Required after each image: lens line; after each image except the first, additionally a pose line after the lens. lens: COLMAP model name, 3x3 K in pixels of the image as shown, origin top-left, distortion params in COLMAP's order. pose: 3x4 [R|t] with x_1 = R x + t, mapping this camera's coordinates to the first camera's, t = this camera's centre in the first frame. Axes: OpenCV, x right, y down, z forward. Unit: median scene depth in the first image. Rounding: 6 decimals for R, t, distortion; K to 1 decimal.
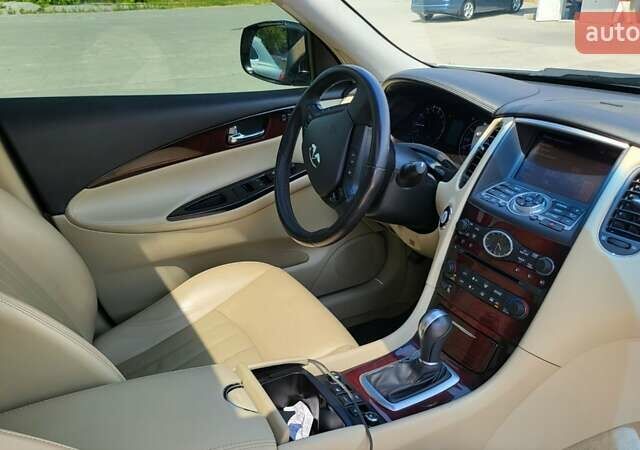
lens RADIAL K [[564.4, 0, 319.6], [0, 564.4, 218.6], [0, 0, 1]] dist [0.049177, -0.028425]
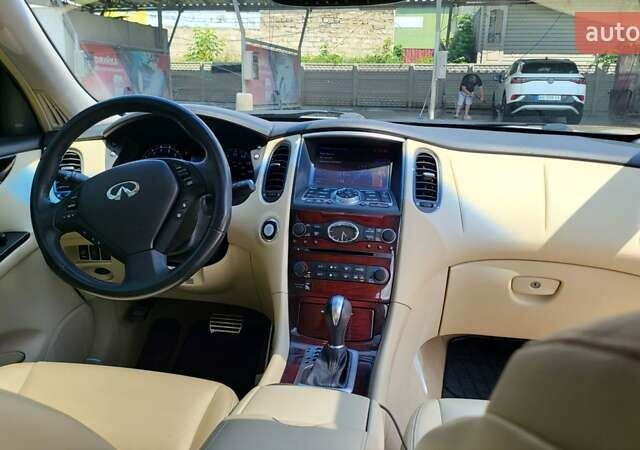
lens RADIAL K [[564.4, 0, 317.6], [0, 564.4, 231.3], [0, 0, 1]] dist [0.049177, -0.028425]
pose [[0.601755, -0.172270, 0.779881, -0.489164], [0.270953, 0.962586, 0.003561, 0.018544], [-0.751316, 0.209168, 0.625918, 0.227805]]
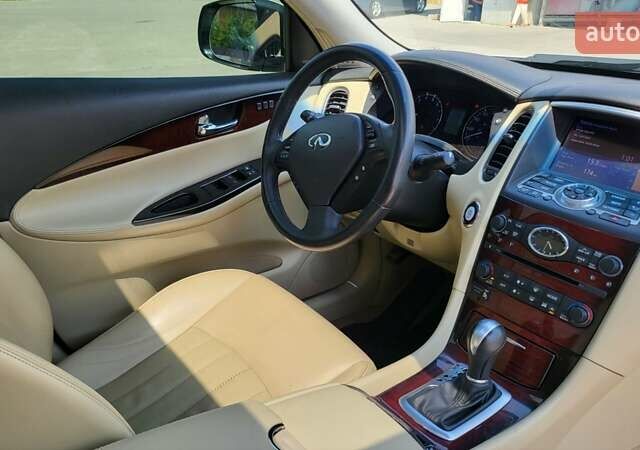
lens RADIAL K [[564.4, 0, 309.7], [0, 564.4, 221.5], [0, 0, 1]] dist [0.049177, -0.028425]
pose [[0.989707, -0.025795, 0.140763, -0.138159], [0.024539, 0.999642, 0.010657, -0.004953], [-0.140987, -0.007093, 0.989986, 0.128292]]
